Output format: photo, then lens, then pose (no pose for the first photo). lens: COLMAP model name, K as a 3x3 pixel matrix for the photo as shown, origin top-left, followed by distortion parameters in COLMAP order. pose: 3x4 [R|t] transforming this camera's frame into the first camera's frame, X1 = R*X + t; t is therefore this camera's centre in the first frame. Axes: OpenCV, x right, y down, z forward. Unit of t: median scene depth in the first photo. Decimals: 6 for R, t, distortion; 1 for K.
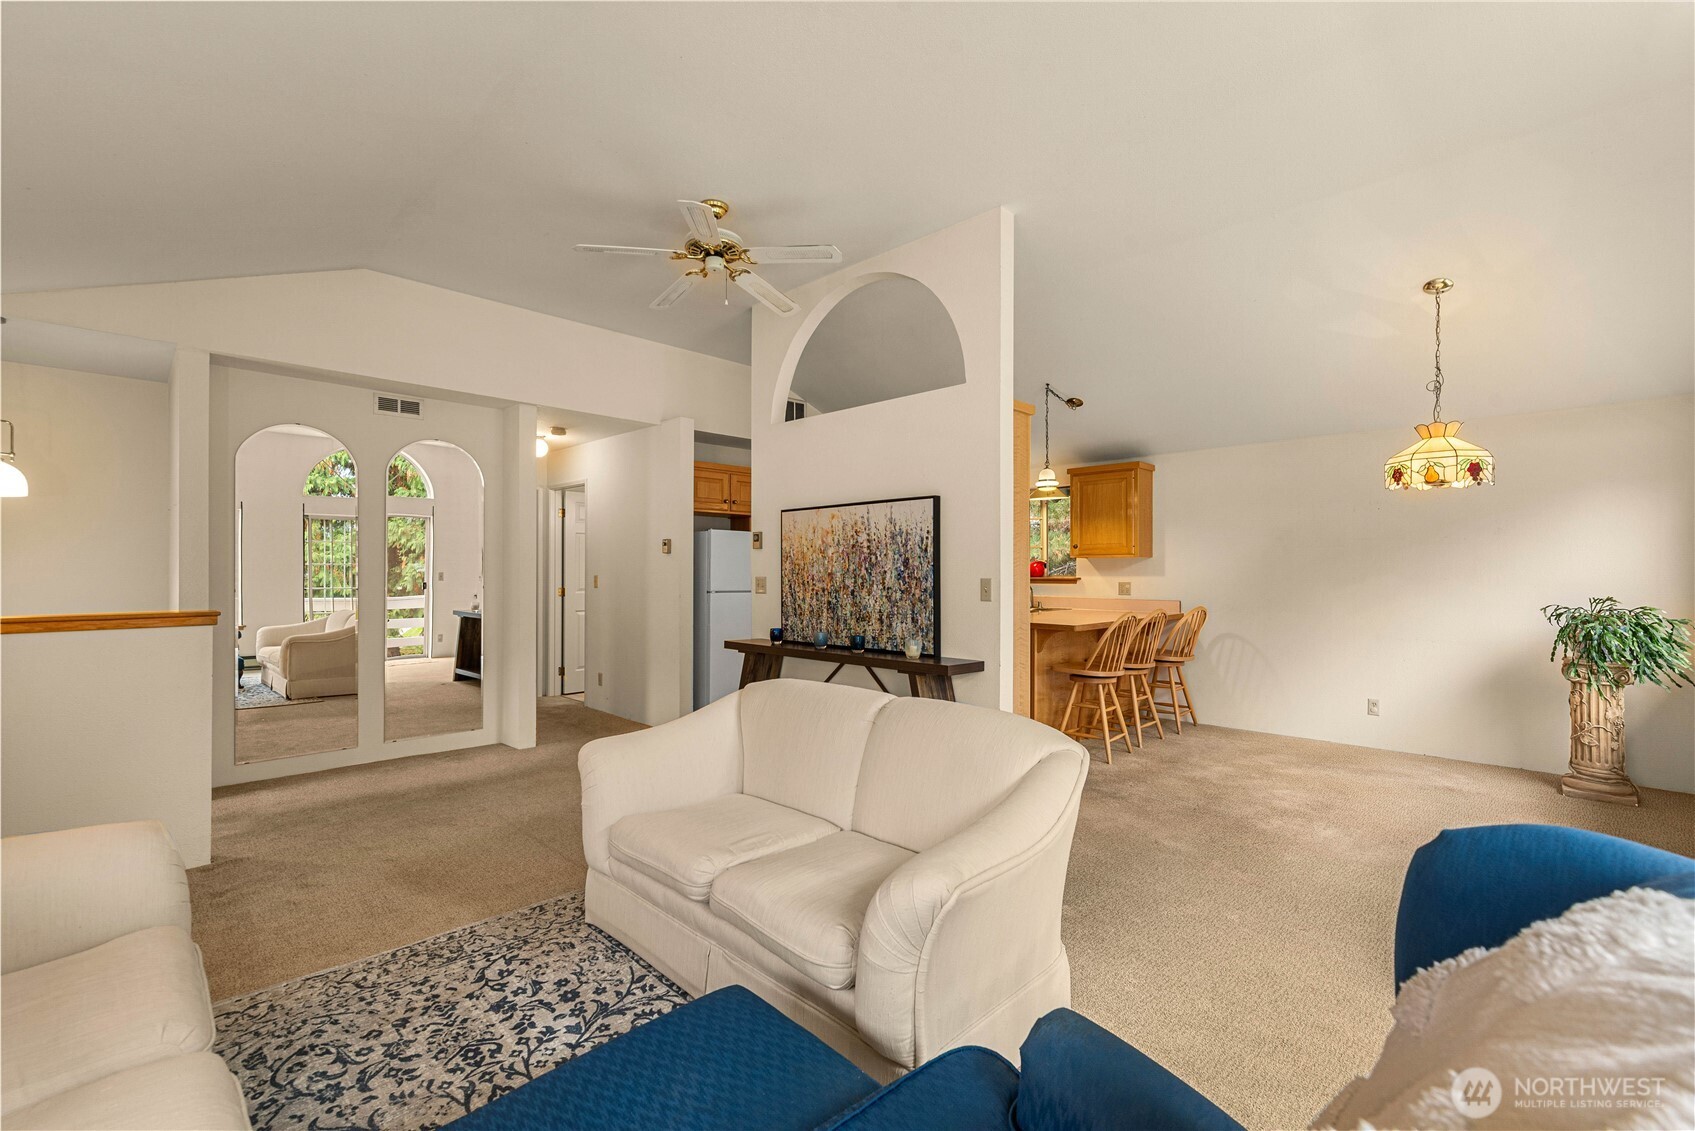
lens RADIAL K [[727.8, 0, 847.5], [0, 727.8, 565.5], [0, 0, 1]] dist [0.001712, 0.000390]
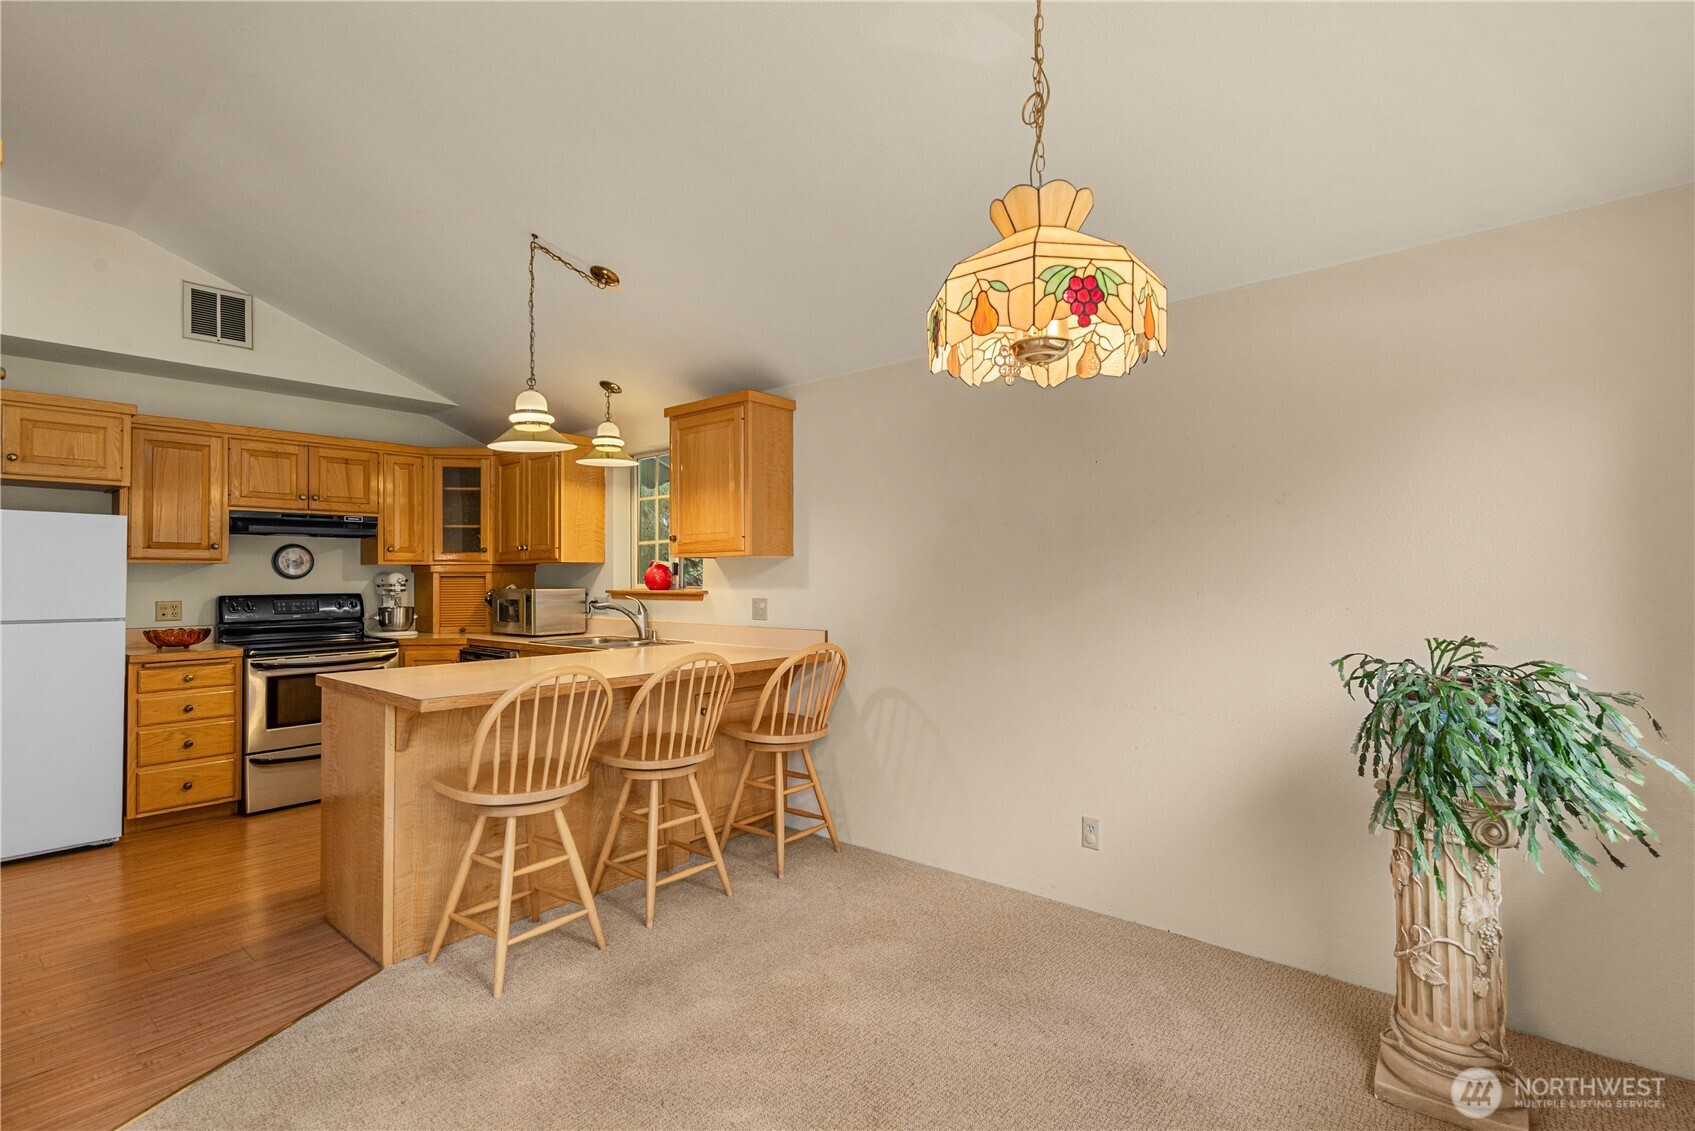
lens RADIAL K [[782.1, 0, 847.5], [0, 782.1, 565.5], [0, 0, 1]] dist [0.004570, -0.000242]
pose [[0.996966, -0.004295, 0.077715, 0.637512], [0.004942, 0.999955, -0.008134, 0.002477], [-0.077677, 0.008493, 0.996942, 0.560240]]
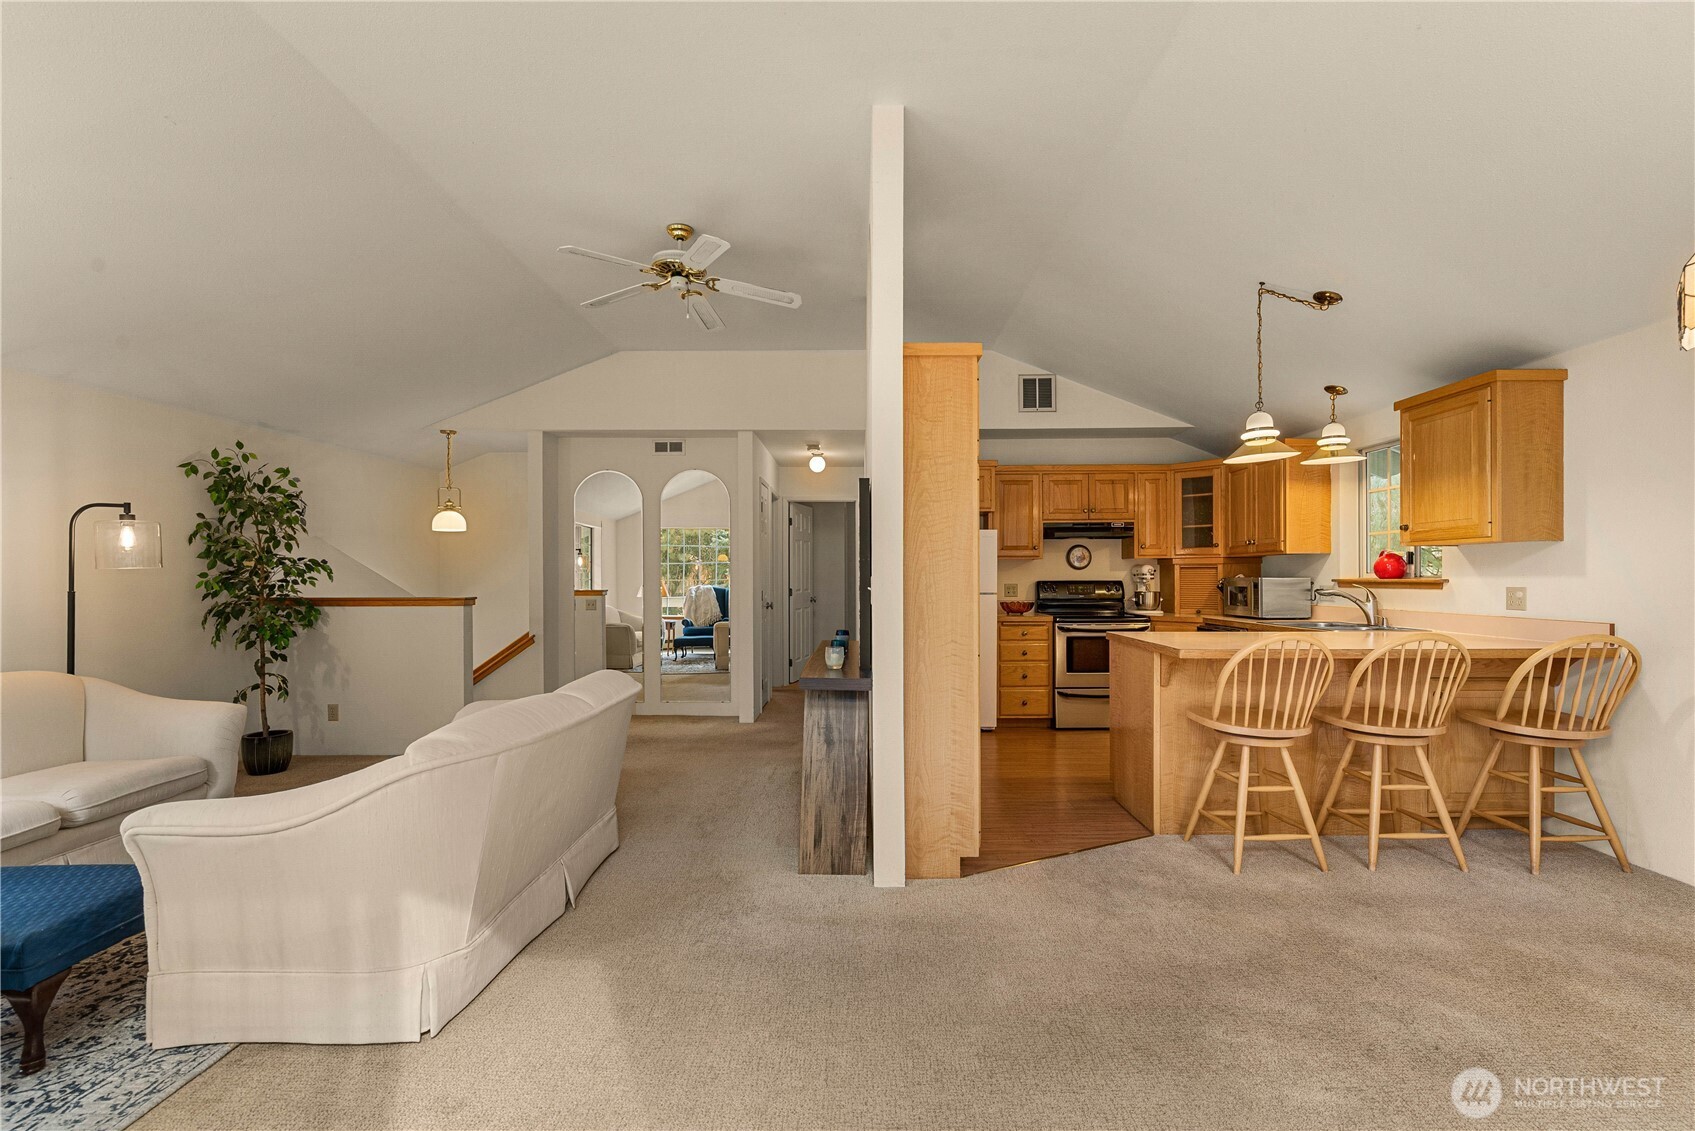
lens RADIAL K [[739.2, 0, 856.3], [0, 739.2, 576.7], [0, 0, 1]] dist [-0.000233, -0.000285]
pose [[0.696324, -0.002407, -0.717724, 0.689169], [0.008200, 0.999956, 0.004602, 0.012943], [0.717681, -0.009090, 0.696313, 0.377299]]
